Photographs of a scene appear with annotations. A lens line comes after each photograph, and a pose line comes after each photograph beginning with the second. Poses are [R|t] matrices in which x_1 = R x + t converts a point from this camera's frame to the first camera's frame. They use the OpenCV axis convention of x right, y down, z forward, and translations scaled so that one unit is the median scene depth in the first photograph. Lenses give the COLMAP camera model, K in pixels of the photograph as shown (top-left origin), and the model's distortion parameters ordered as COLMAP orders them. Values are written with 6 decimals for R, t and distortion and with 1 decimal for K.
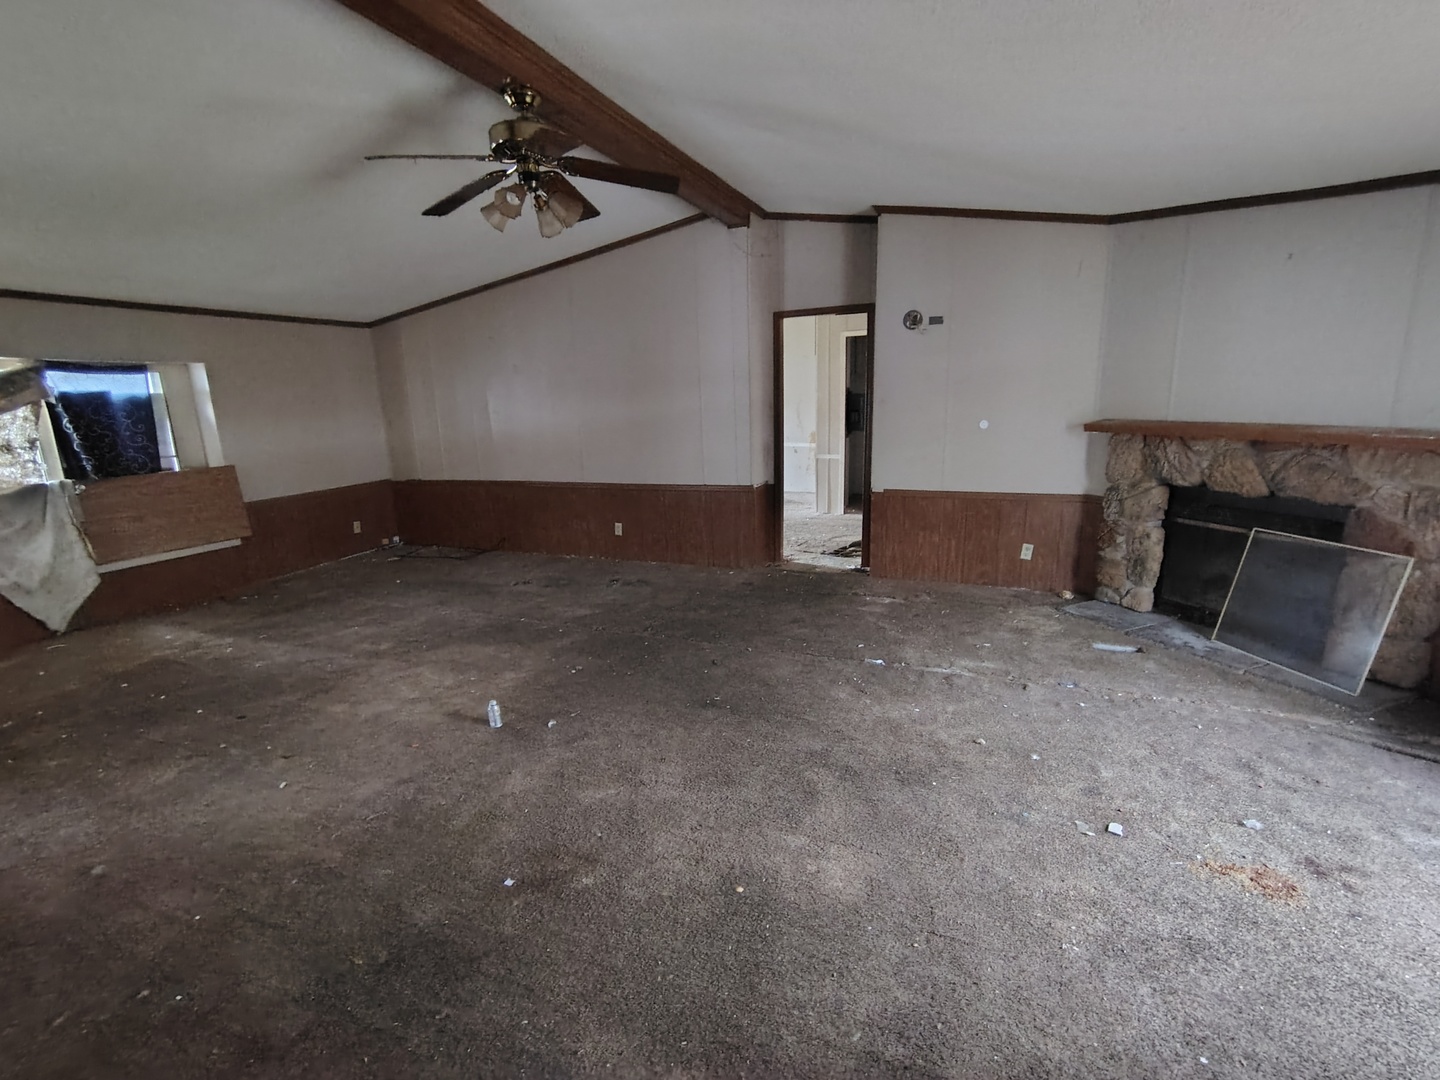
lens RADIAL K [[676.3, 0, 723.8], [0, 676.3, 542.4], [0, 0, 1]] dist [-0.010035, 0.001744]
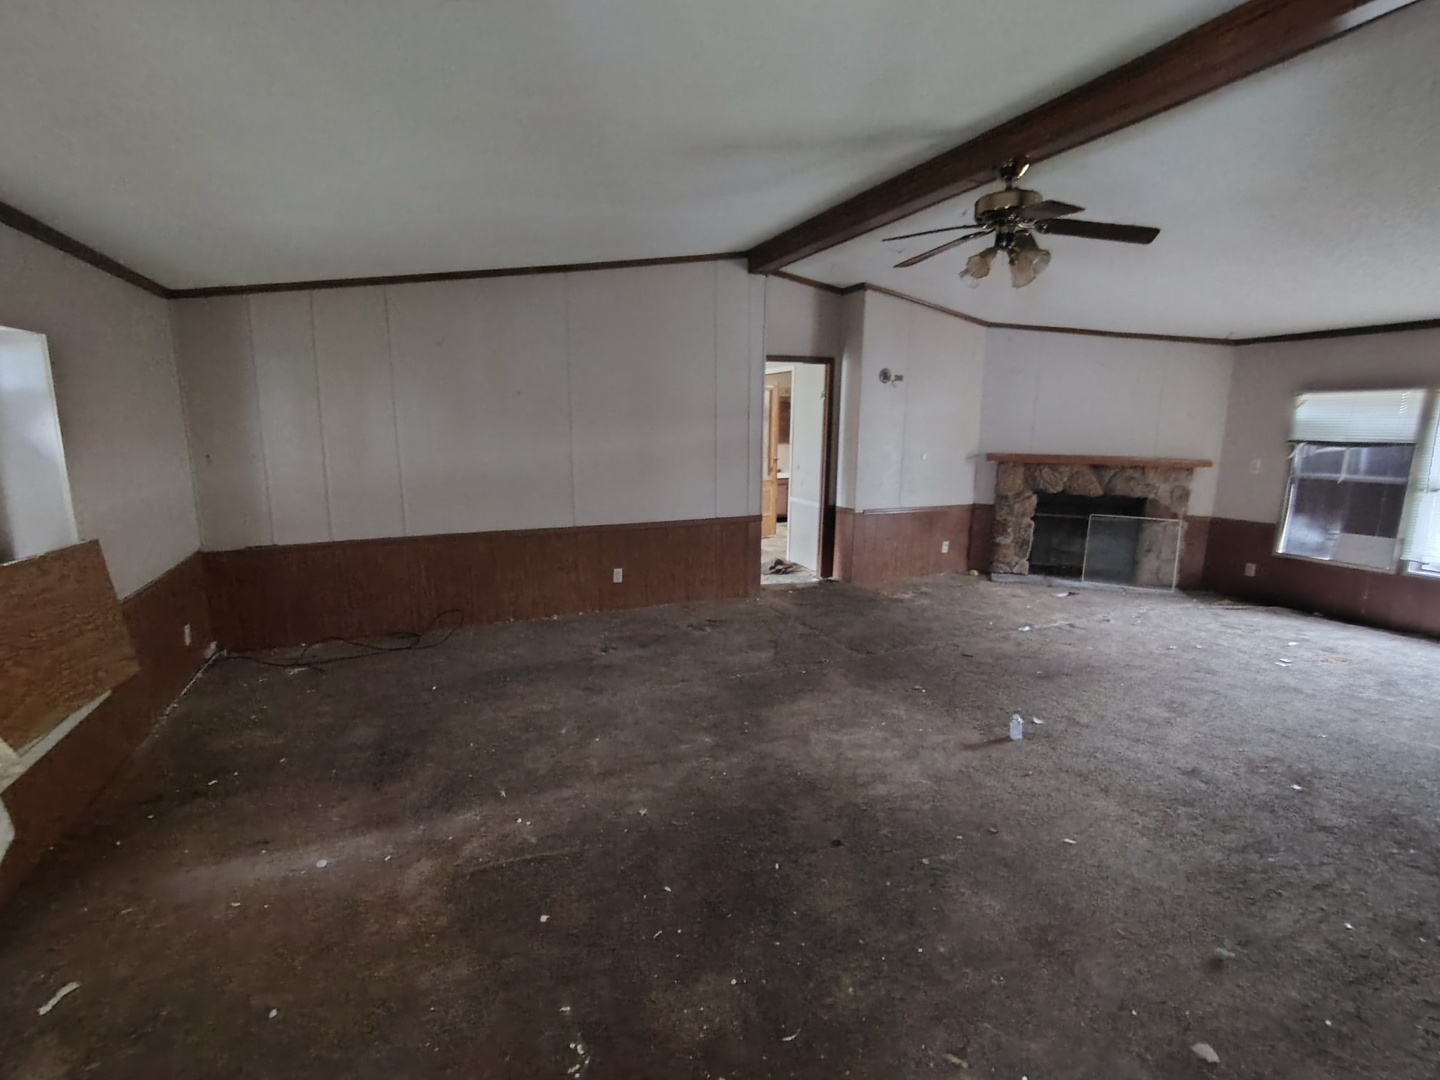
lens RADIAL K [[676.3, 0, 721.2], [0, 676.3, 540.8], [0, 0, 1]] dist [-0.010035, 0.001744]
pose [[0.688387, -0.092091, 0.719474, -1.058341], [0.128573, 0.991692, 0.003916, -0.076783], [-0.713857, 0.089809, 0.694509, 0.429370]]
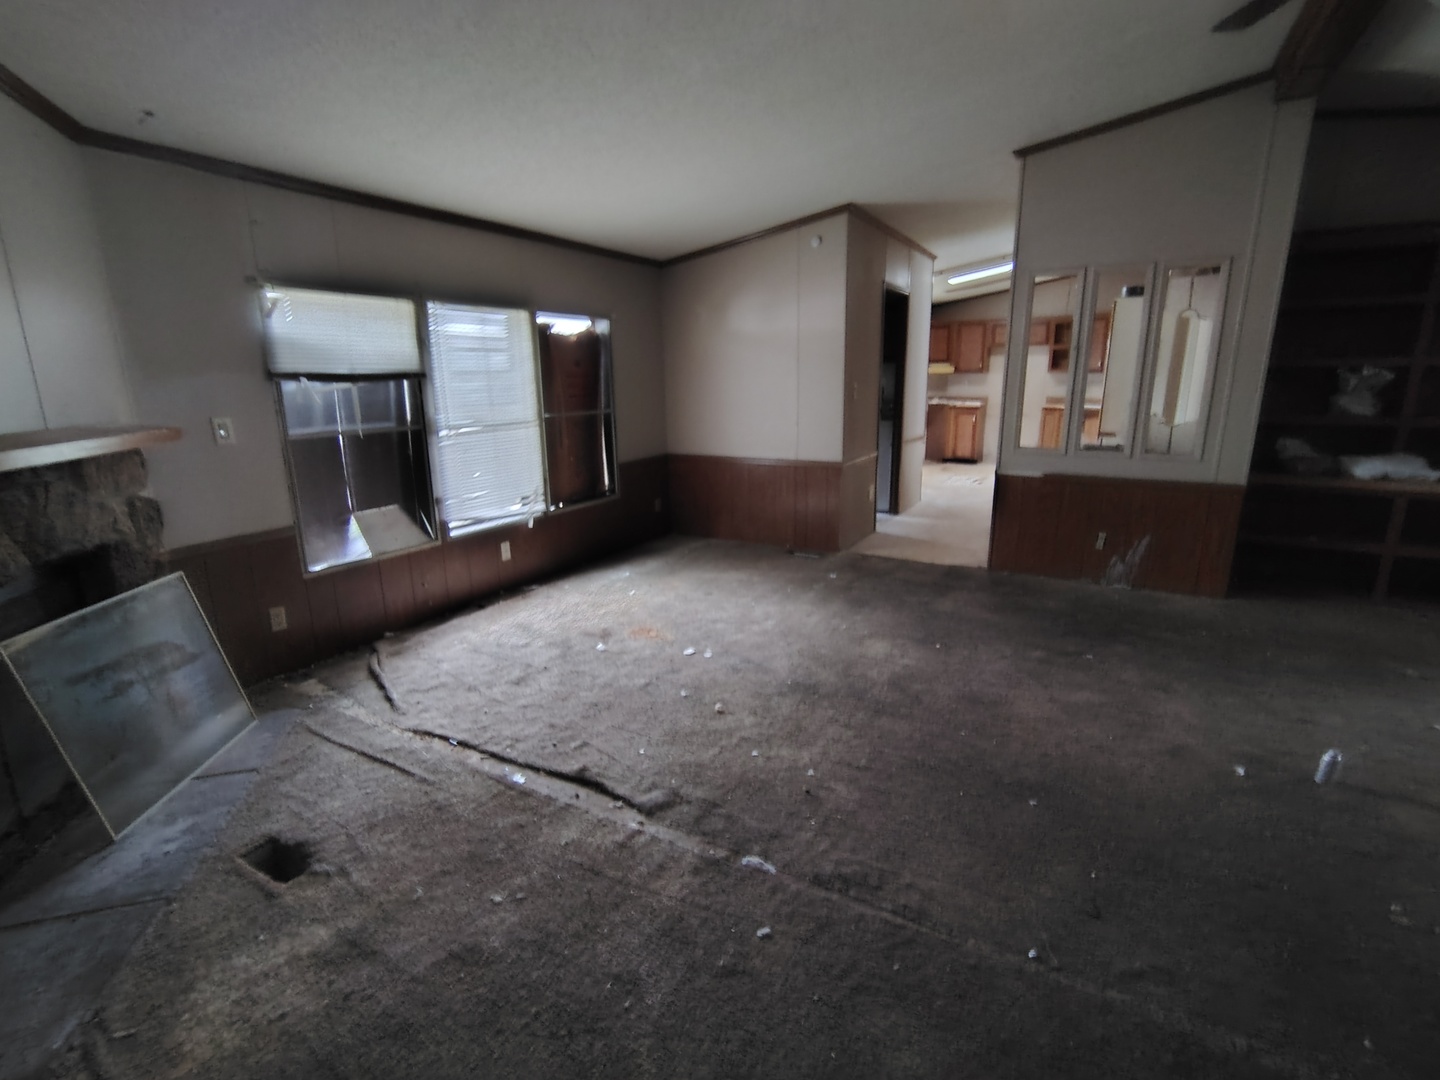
lens RADIAL K [[676.3, 0, 719.8], [0, 676.3, 539.2], [0, 0, 1]] dist [-0.010035, 0.001744]
pose [[-0.989094, 0.003811, 0.147233, 0.159025], [0.067426, 0.900474, 0.429652, -0.251790], [-0.130942, 0.434894, -0.890910, 1.235427]]
